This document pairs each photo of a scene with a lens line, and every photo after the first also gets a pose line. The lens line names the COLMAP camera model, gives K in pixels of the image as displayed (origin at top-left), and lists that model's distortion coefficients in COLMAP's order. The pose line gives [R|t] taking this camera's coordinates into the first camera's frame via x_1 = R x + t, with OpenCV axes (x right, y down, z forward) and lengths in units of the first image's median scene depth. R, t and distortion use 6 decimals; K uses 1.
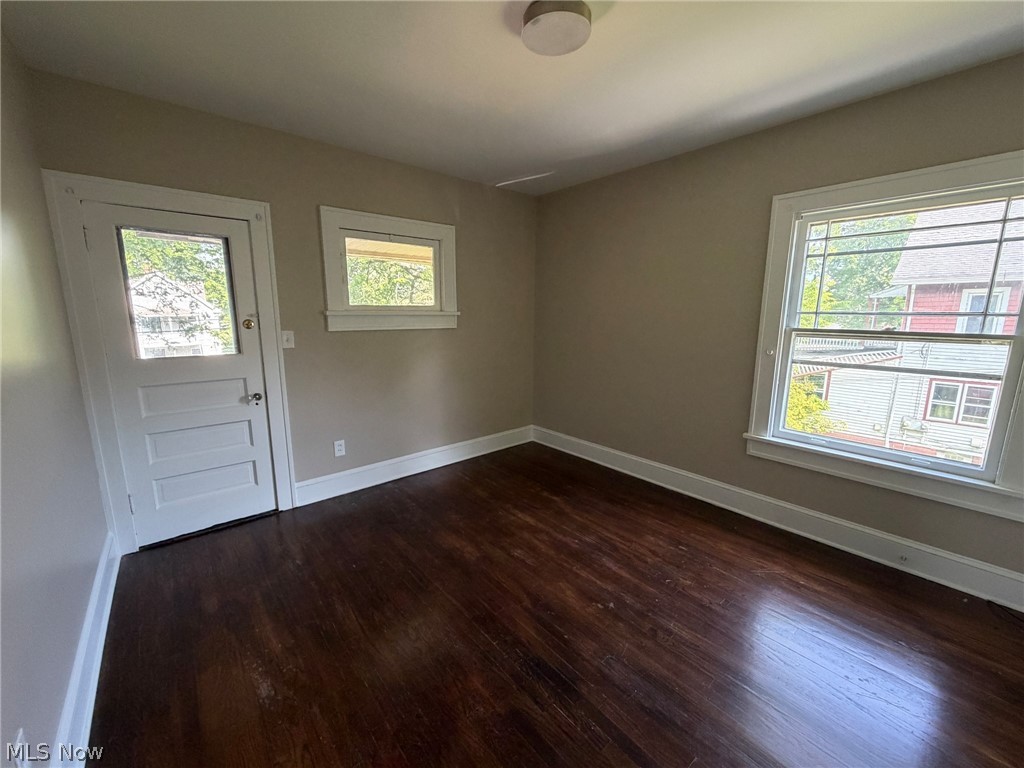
lens RADIAL K [[408.6, 0, 509.7], [0, 408.6, 387.0], [0, 0, 1]] dist [-0.001475, 0.000193]
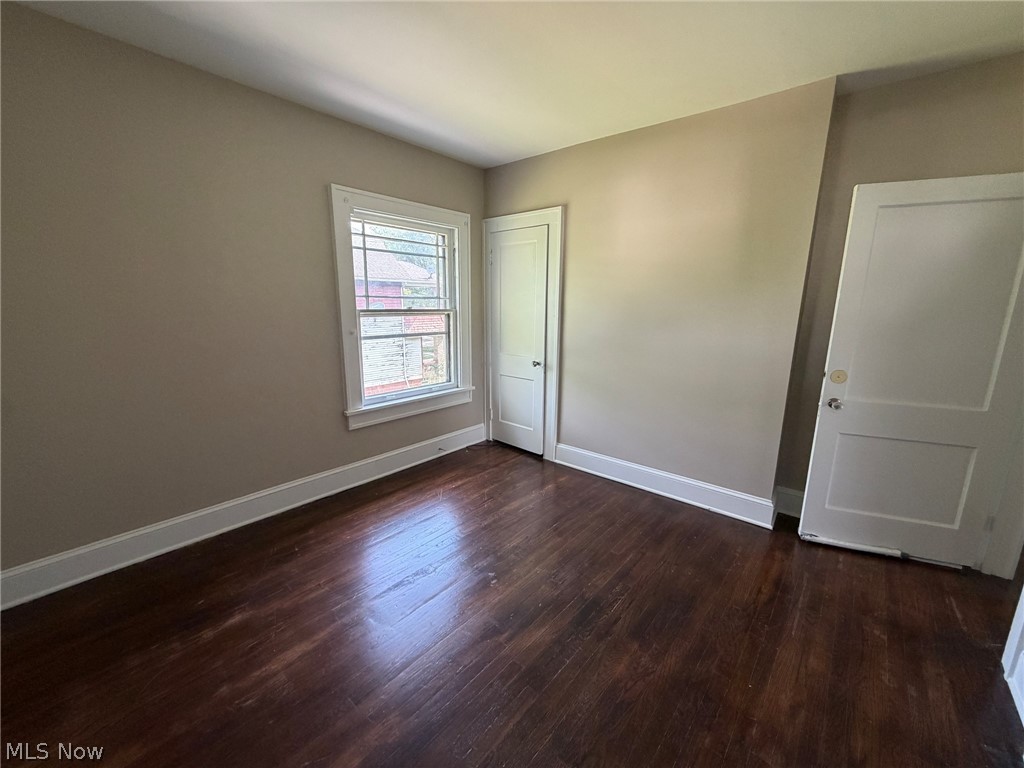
lens RADIAL K [[408.6, 0, 513.0], [0, 408.6, 382.9], [0, 0, 1]] dist [-0.001475, 0.000193]
pose [[-0.160378, -0.199850, 0.966612, -0.605121], [0.168134, 0.959445, 0.226264, -0.151980], [-0.972630, 0.198808, -0.120272, 0.865616]]
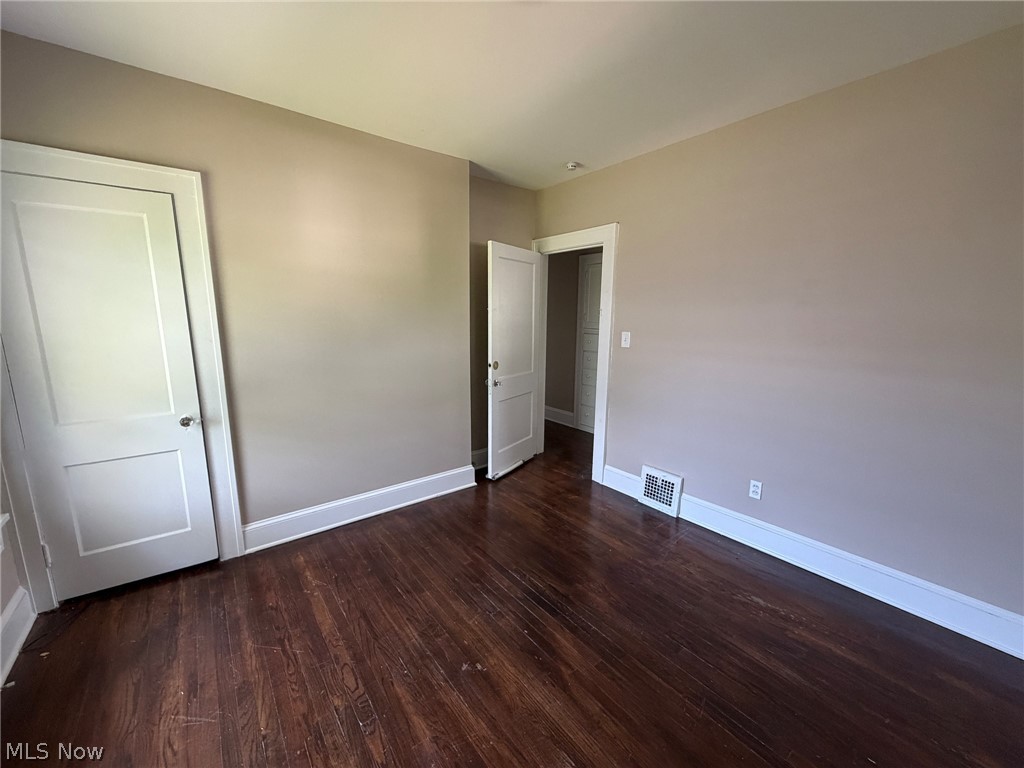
lens RADIAL K [[408.6, 0, 507.6], [0, 408.6, 383.2], [0, 0, 1]] dist [-0.001475, 0.000193]
pose [[-0.998842, -0.017543, 0.044794, 0.119192], [-0.000873, 0.937599, 0.347718, -0.268938], [-0.048098, 0.347276, -0.936529, 1.400587]]
